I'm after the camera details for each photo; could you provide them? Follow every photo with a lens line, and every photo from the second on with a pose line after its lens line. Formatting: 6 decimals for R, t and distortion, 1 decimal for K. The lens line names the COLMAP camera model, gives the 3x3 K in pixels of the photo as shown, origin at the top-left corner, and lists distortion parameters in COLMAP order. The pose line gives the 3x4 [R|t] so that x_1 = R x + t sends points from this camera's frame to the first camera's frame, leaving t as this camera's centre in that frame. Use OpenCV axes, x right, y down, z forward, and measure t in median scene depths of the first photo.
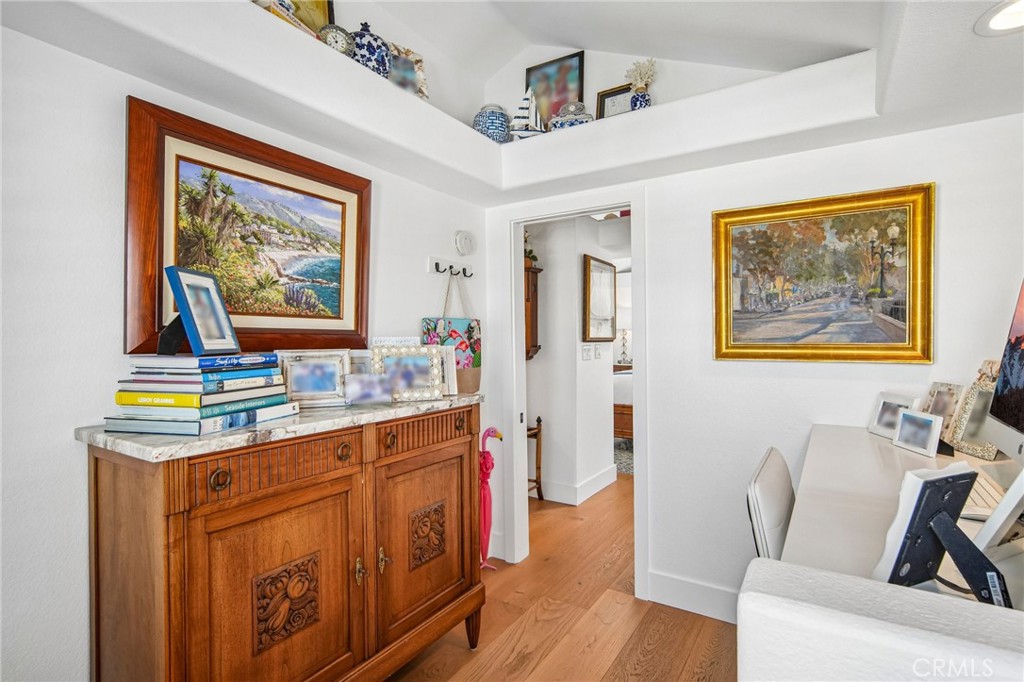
lens RADIAL K [[507.6, 0, 513.3], [0, 507.6, 343.9], [0, 0, 1]] dist [0.000321, 0.000413]
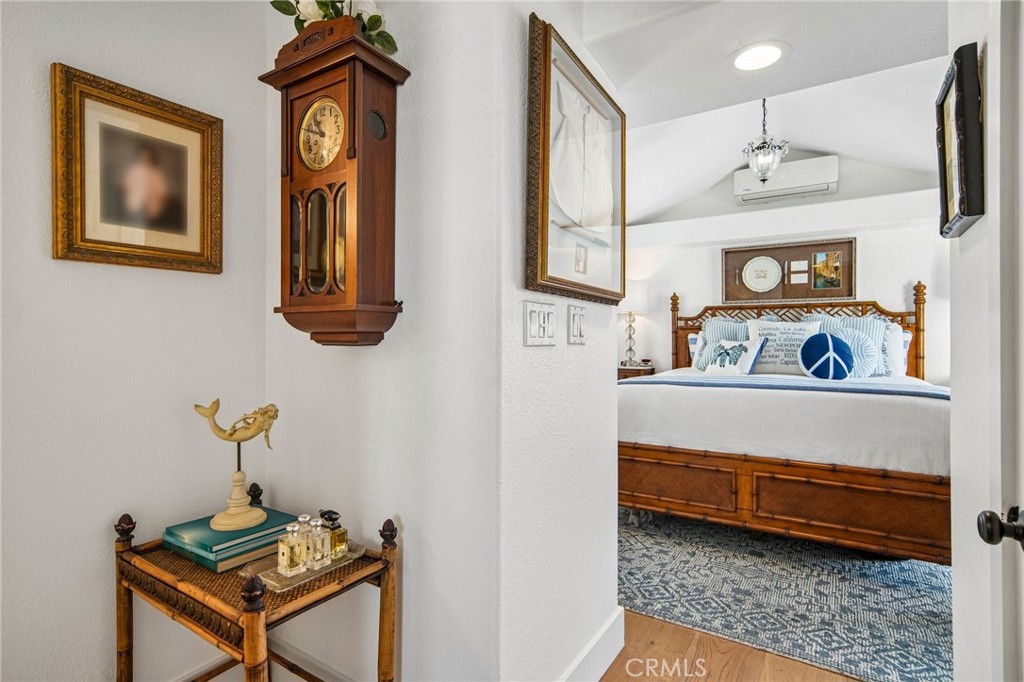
lens RADIAL K [[507.6, 0, 513.3], [0, 507.6, 343.9], [0, 0, 1]] dist [0.000321, 0.000413]
pose [[0.999957, 0.008802, 0.002915, 0.125867], [-0.008775, 0.999922, -0.008908, 0.032981], [-0.002993, 0.008882, 0.999956, 0.667550]]
